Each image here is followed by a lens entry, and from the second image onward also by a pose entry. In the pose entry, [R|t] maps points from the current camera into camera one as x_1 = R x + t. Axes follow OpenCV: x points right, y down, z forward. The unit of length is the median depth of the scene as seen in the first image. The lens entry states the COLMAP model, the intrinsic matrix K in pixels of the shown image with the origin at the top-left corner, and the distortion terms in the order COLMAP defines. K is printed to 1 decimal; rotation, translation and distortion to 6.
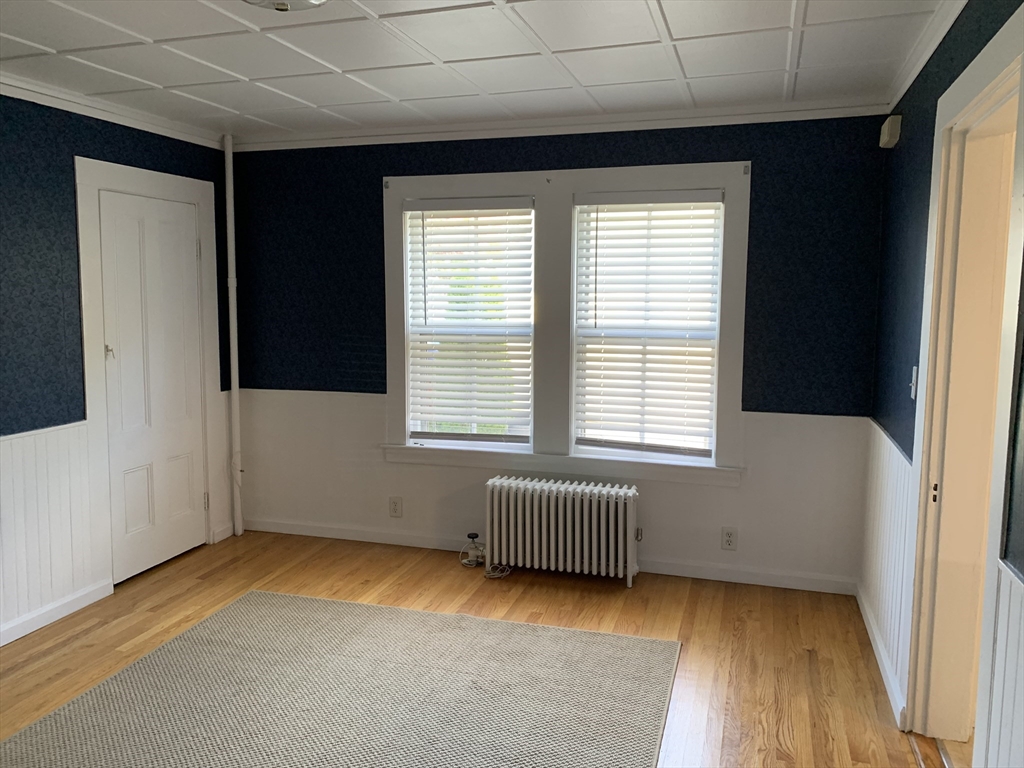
lens RADIAL K [[790.8, 0, 510.3], [0, 790.8, 387.0], [0, 0, 1]] dist [0.007042, -0.002909]
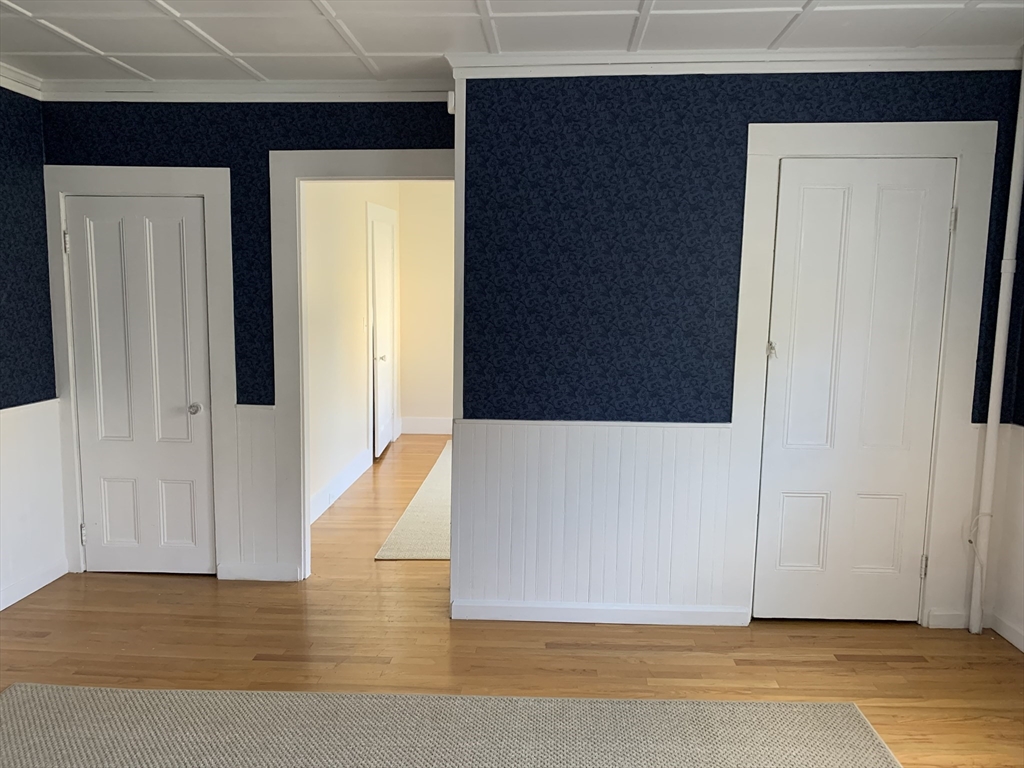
lens RADIAL K [[790.8, 0, 512.8], [0, 790.8, 382.7], [0, 0, 1]] dist [0.007042, -0.002909]
pose [[0.253042, 0.116346, -0.960434, 0.233405], [-0.122307, 0.988624, 0.087538, -0.047449], [0.959693, 0.095317, 0.264393, 0.491691]]
